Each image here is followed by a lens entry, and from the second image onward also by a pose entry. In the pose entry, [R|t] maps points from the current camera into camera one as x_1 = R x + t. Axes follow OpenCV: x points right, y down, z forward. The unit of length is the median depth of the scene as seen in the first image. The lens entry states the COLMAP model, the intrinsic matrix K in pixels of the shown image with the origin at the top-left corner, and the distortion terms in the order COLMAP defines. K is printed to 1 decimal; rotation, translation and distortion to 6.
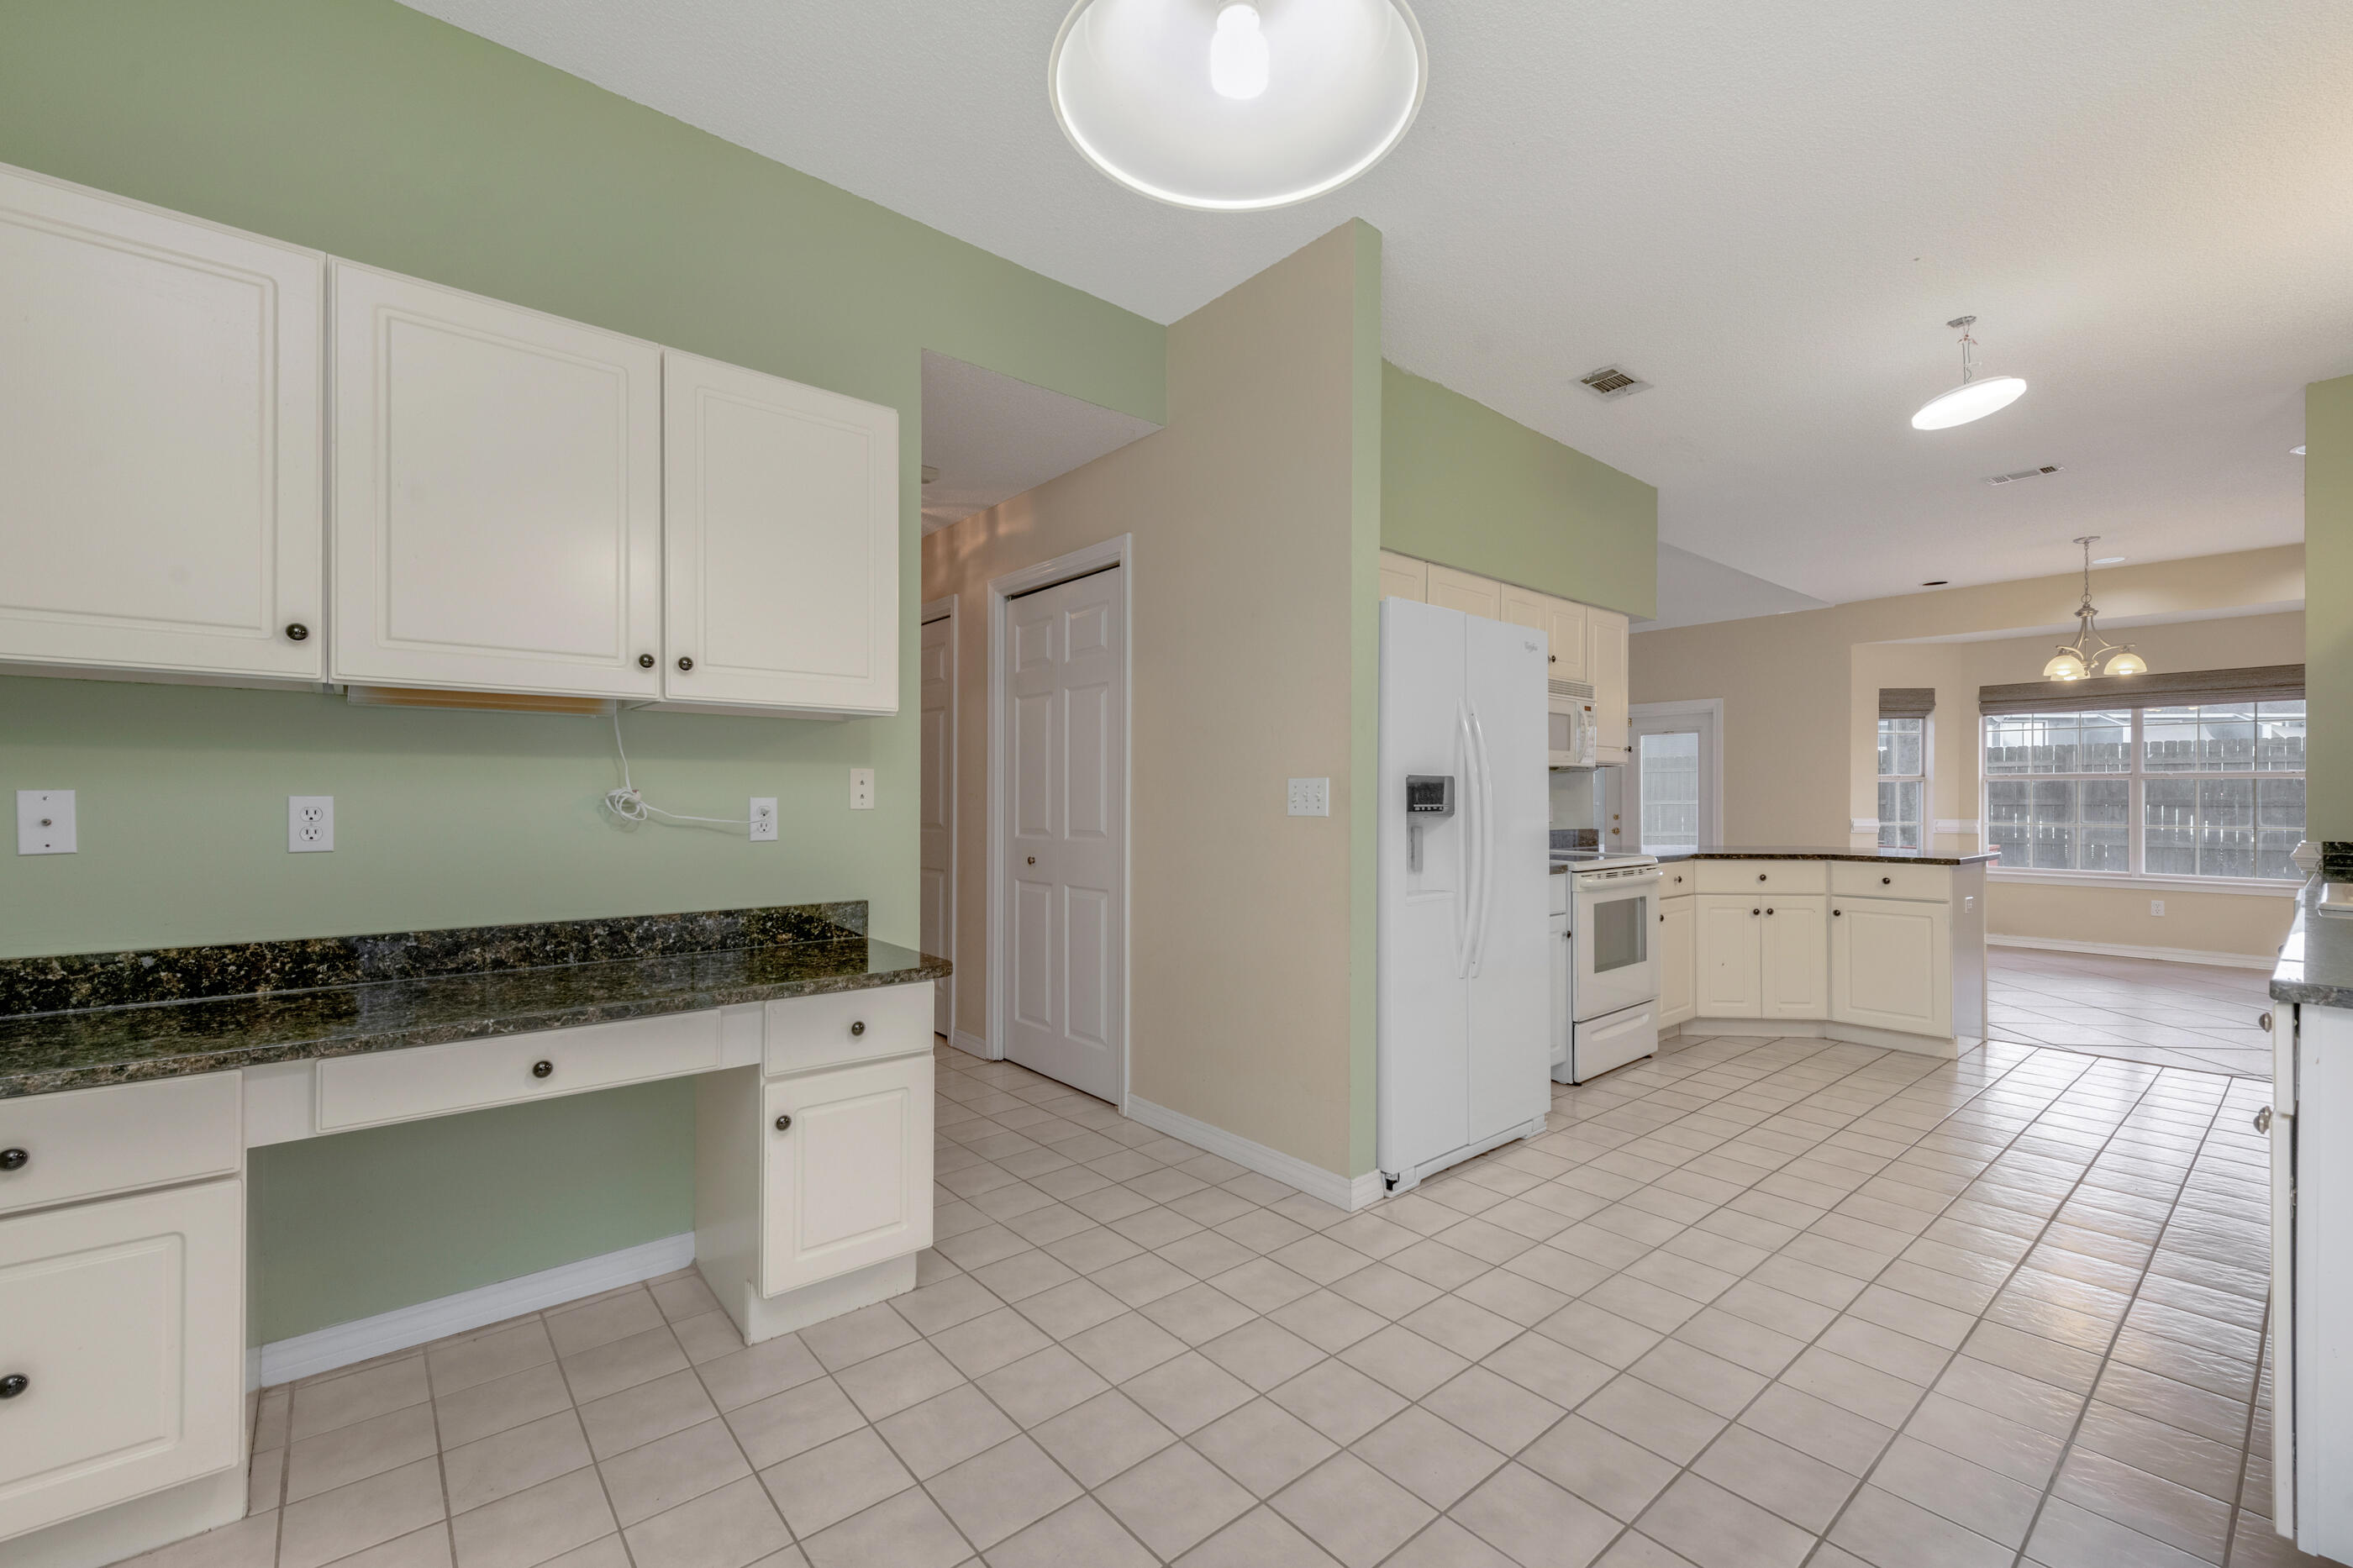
lens RADIAL K [[982.8, 0, 1184.9], [0, 982.8, 793.7], [0, 0, 1]] dist [0.012668, -0.000259]
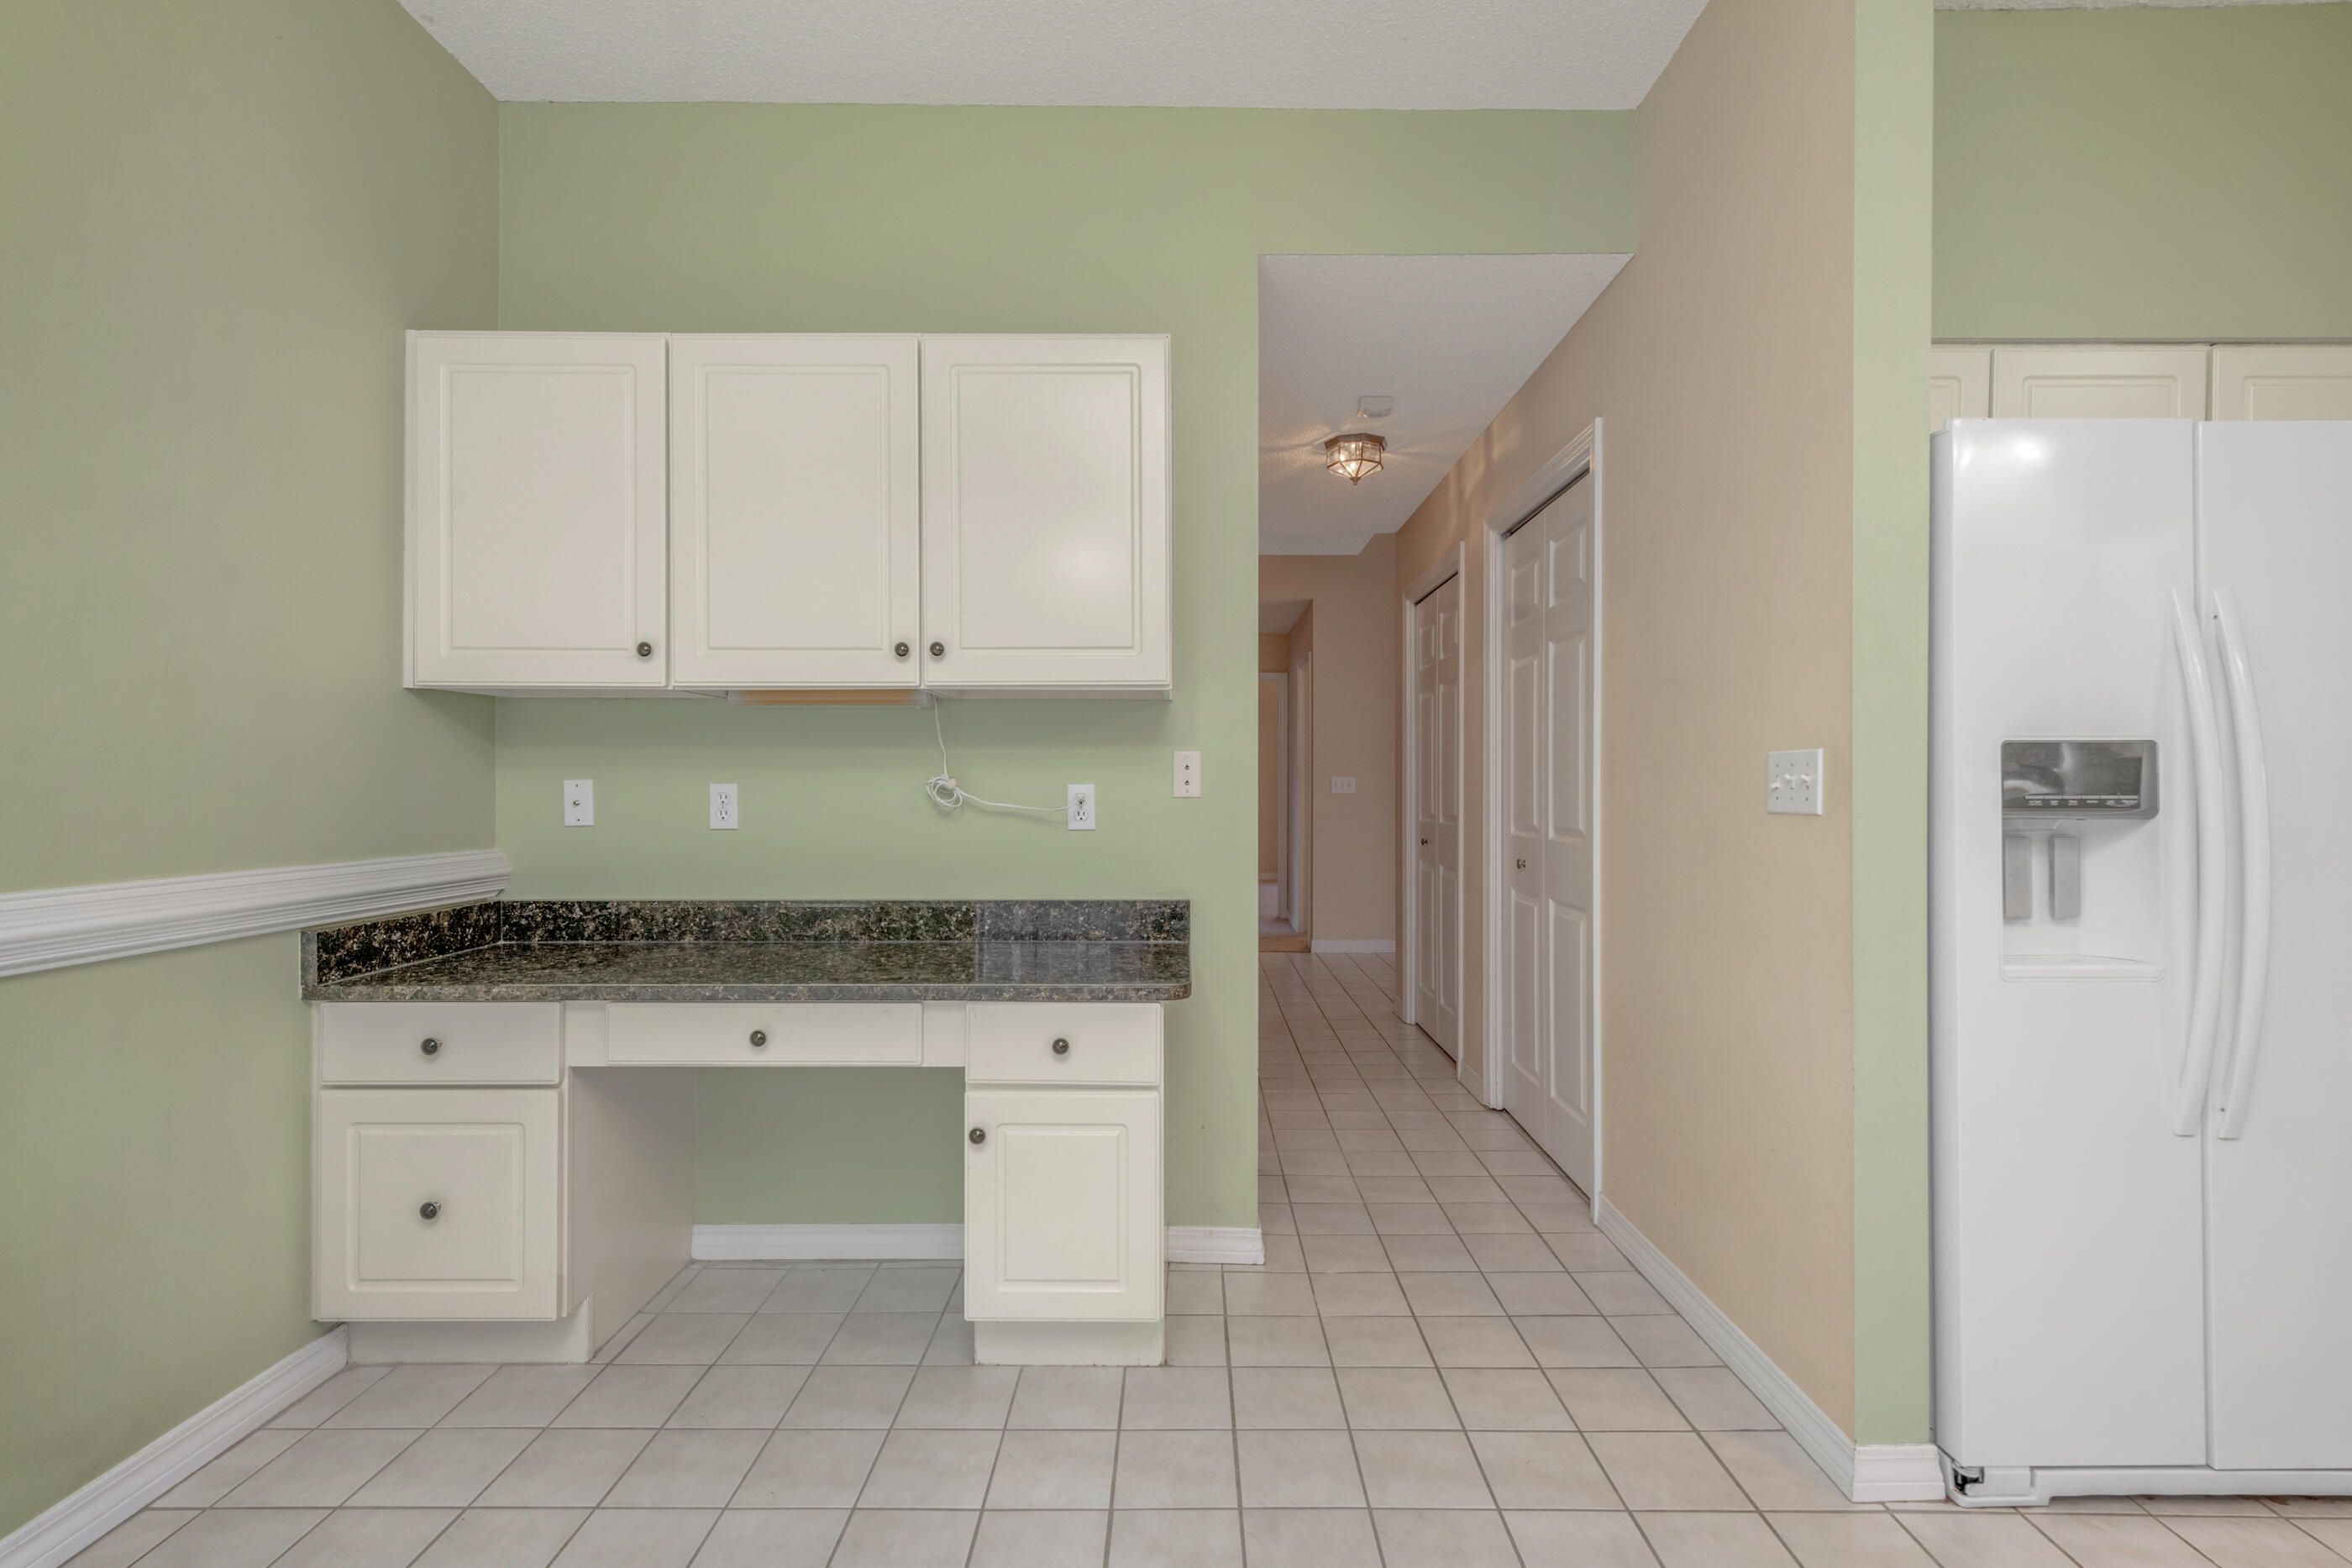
lens RADIAL K [[1053.1, 0, 1174.3], [0, 1053.1, 774.1], [0, 0, 1]] dist [0.011966, -0.000581]
pose [[0.759776, -0.007775, -0.650139, 0.312217], [0.004642, 0.999968, -0.006535, 0.001392], [0.650169, 0.001947, 0.759787, 0.303828]]
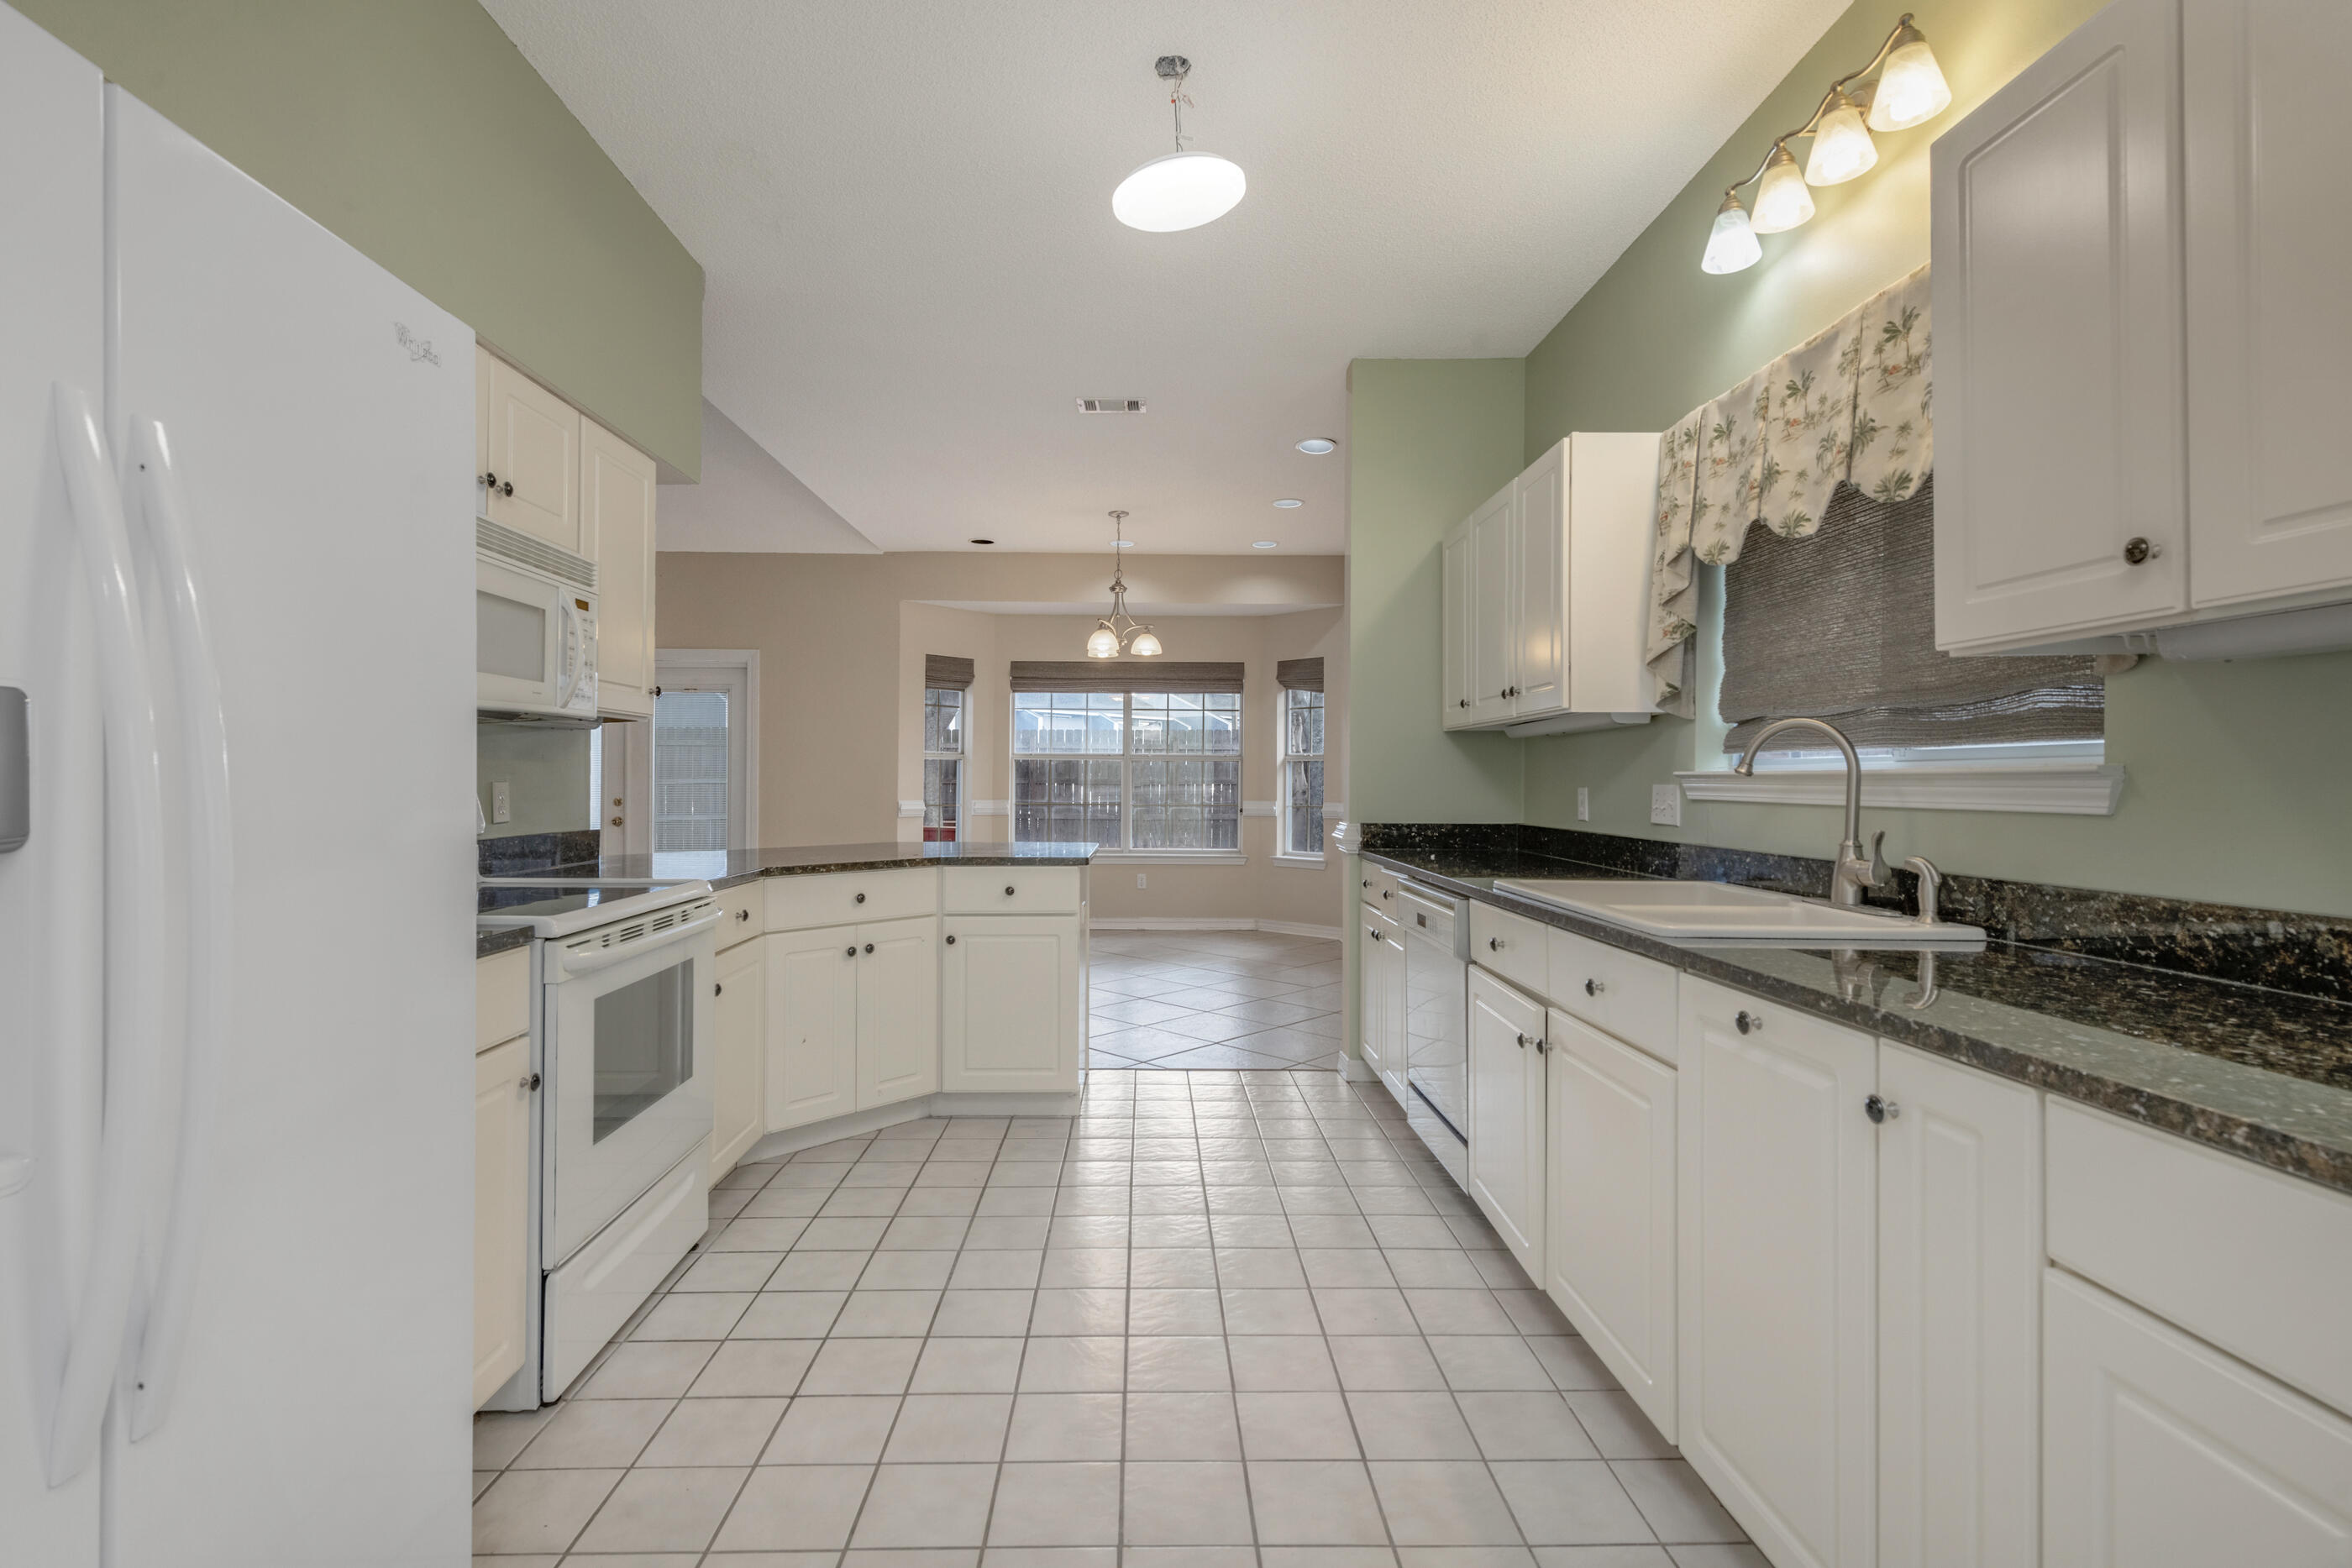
lens RADIAL K [[1053.1, 0, 1174.3], [0, 1053.1, 774.1], [0, 0, 1]] dist [0.011966, -0.000581]
pose [[0.618178, 0.005266, 0.786021, 0.305550], [-0.007534, 0.999971, -0.000775, 0.001825], [-0.786002, -0.005443, 0.618200, 0.761357]]
